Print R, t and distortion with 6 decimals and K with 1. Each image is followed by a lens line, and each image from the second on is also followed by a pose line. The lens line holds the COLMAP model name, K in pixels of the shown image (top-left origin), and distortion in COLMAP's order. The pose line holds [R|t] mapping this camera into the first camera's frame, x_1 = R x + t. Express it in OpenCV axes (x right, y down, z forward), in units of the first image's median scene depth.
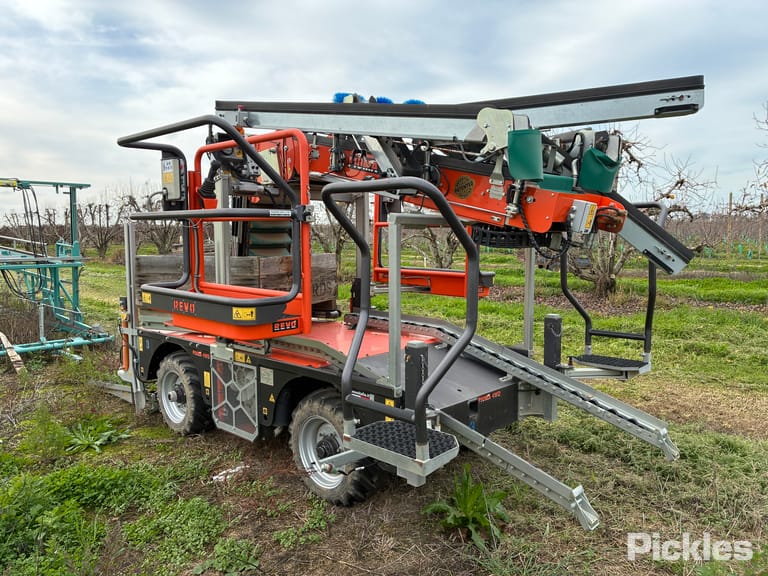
lens RADIAL K [[581.4, 0, 382.8], [0, 581.4, 292.7], [0, 0, 1]] dist [0.047676, -0.067206]
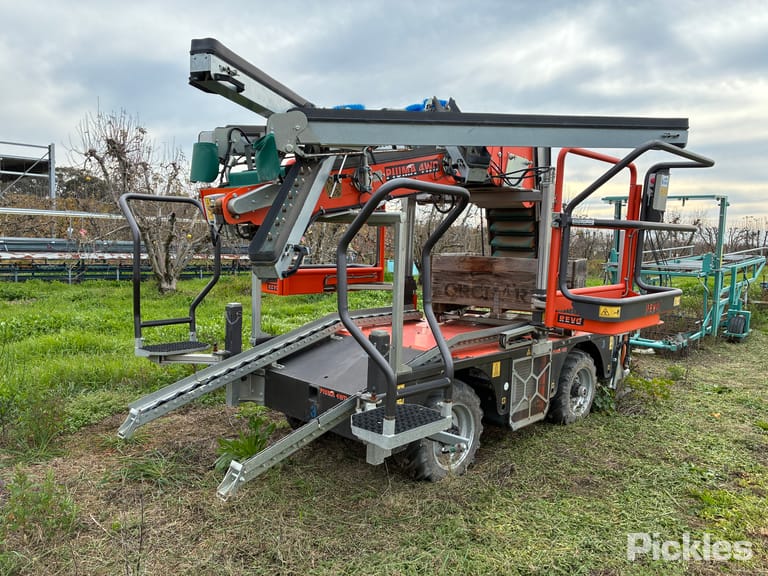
lens RADIAL K [[581.4, 0, 379.5], [0, 581.4, 288.6], [0, 0, 1]] dist [0.047676, -0.067206]
pose [[-0.005449, 0.090542, -0.995878, 1.084315], [-0.134302, 0.986804, 0.090451, -0.092944], [0.990925, 0.134241, 0.006783, 0.990015]]
